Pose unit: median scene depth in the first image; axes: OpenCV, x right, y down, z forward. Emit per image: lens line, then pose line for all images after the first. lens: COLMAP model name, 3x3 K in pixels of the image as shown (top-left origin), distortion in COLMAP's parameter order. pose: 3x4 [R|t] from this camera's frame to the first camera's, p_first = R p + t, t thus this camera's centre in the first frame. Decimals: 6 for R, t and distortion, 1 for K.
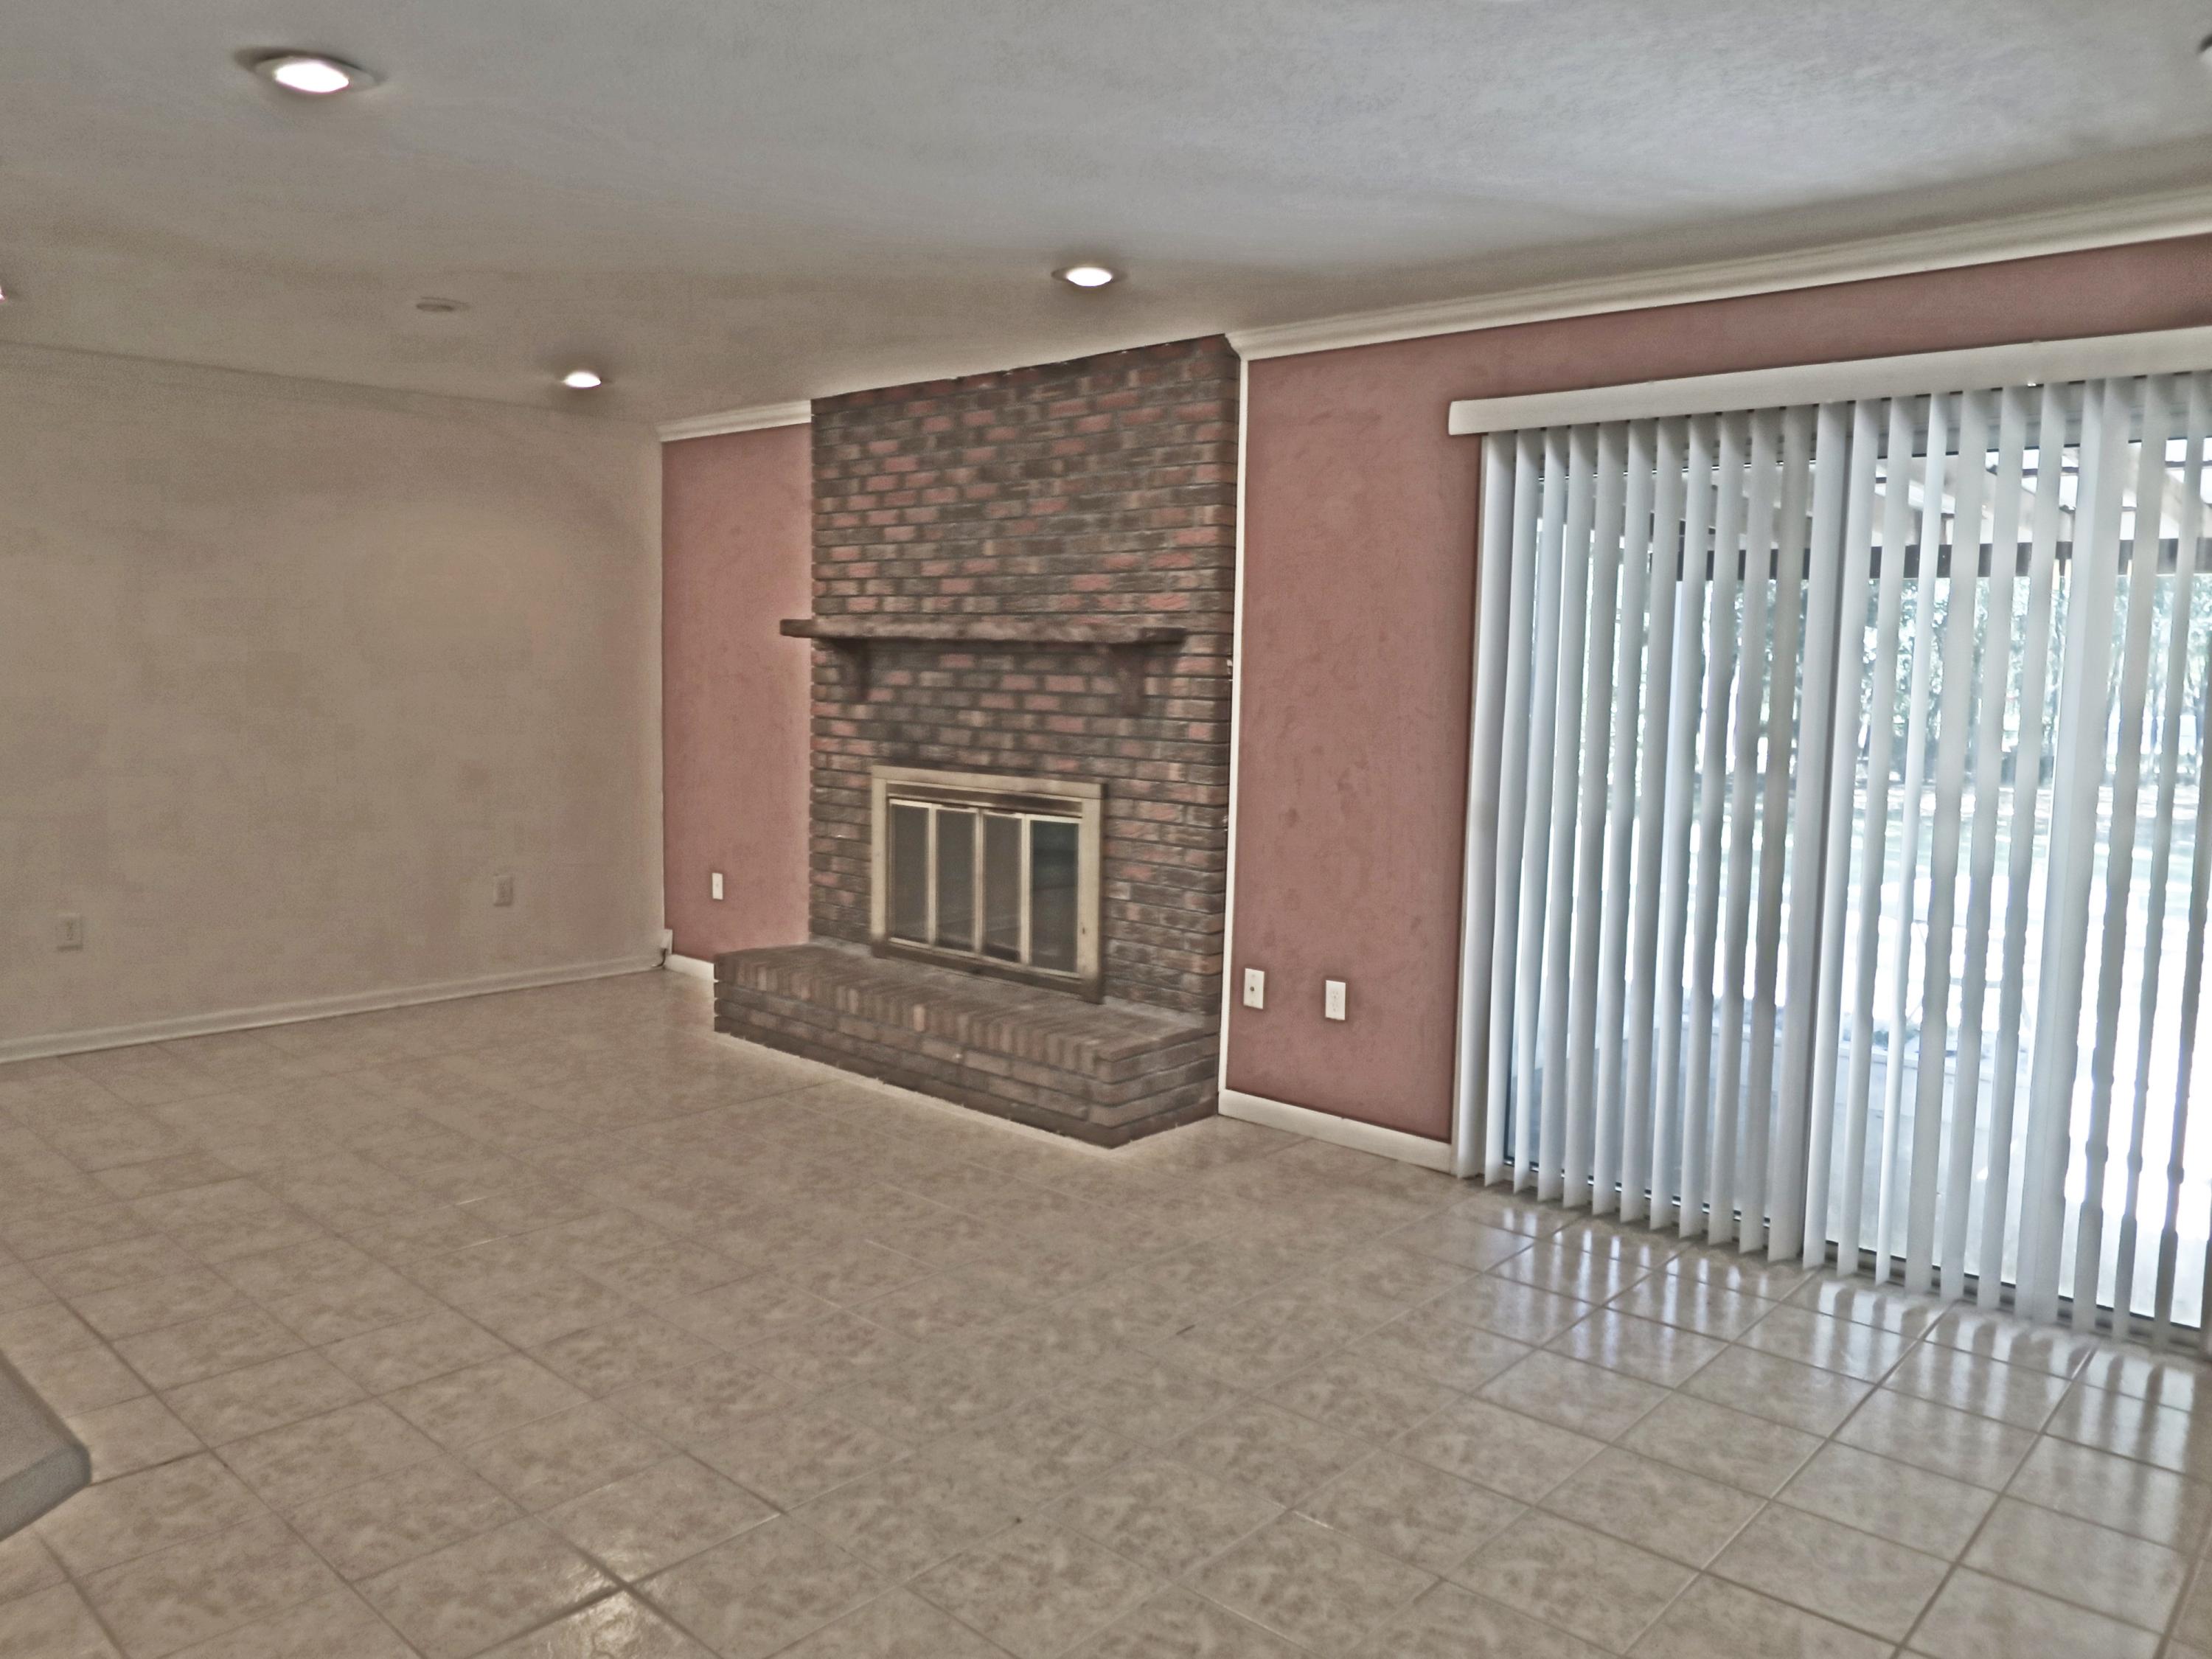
lens RADIAL K [[1610.9, 0, 1106.0], [0, 1610.9, 829.5], [0, 0, 1]] dist [-0.053993, 0.000877]
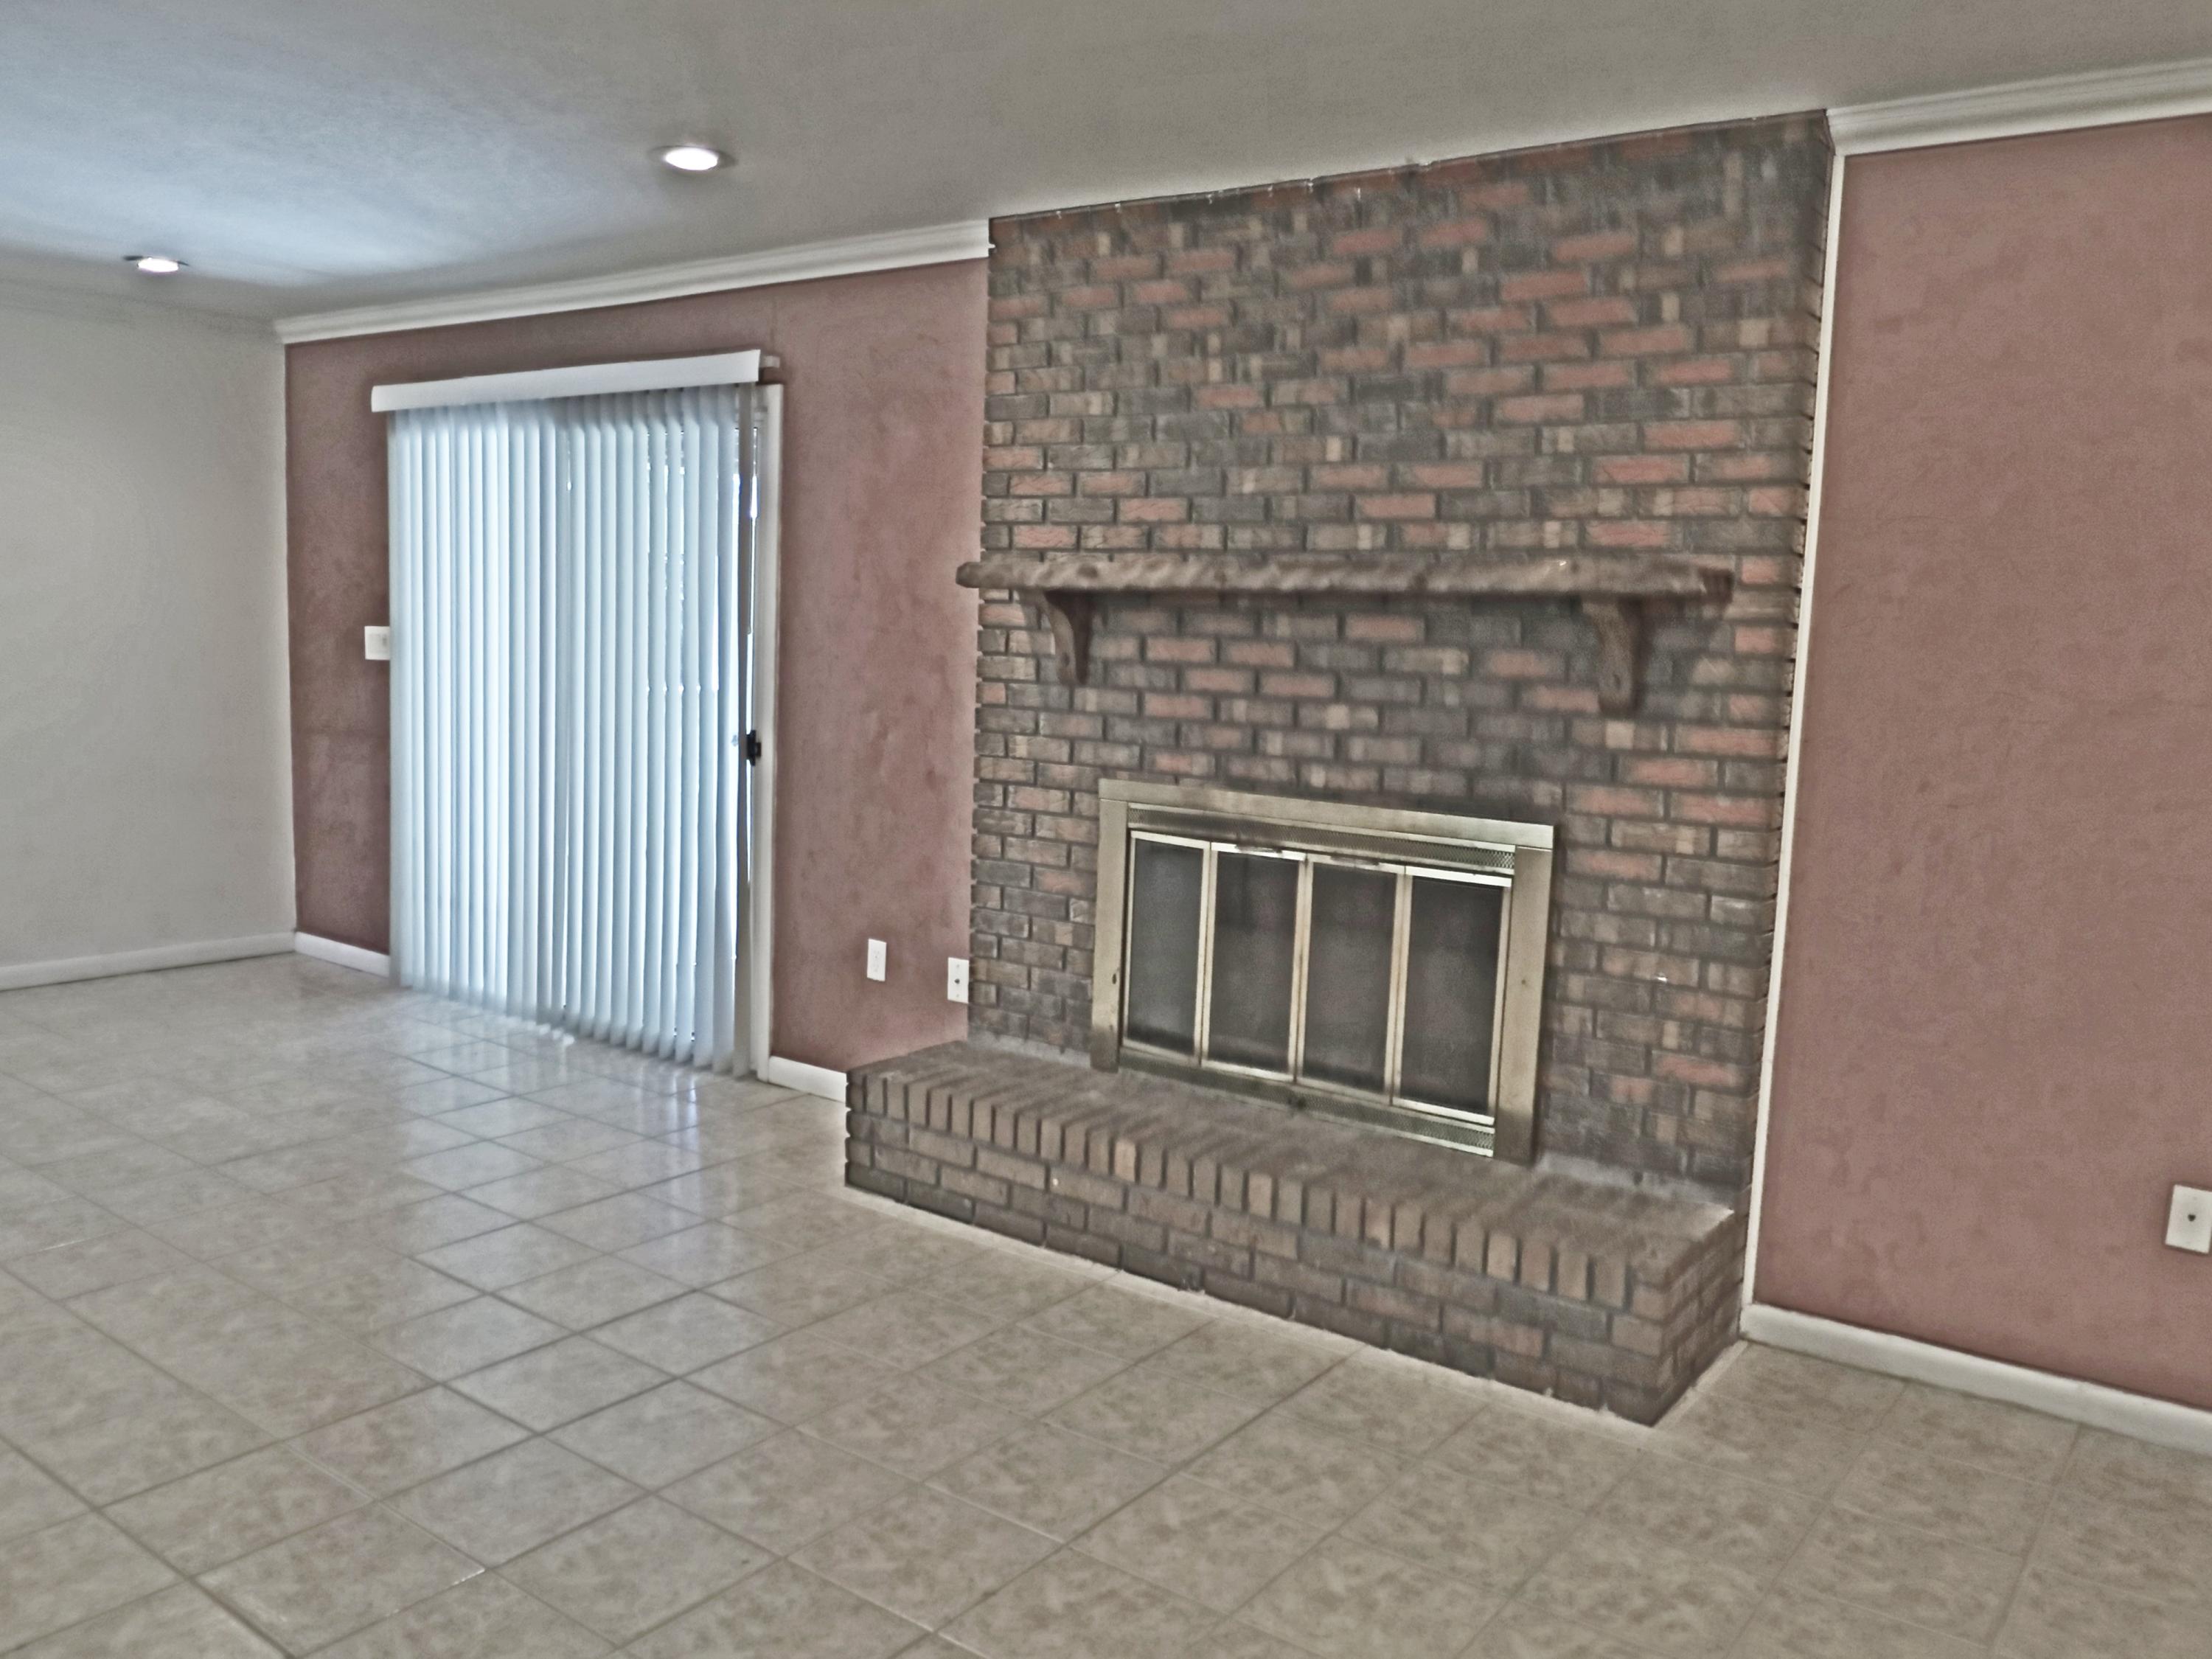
lens RADIAL K [[2054.8, 0, 1106.0], [0, 2054.8, 829.5], [0, 0, 1]] dist [-0.080877, 0.000940]
pose [[0.998816, 0.001013, 0.048641, -0.199896], [-0.001068, 0.999999, 0.001110, -0.023834], [-0.048640, -0.001160, 0.998816, 0.187625]]
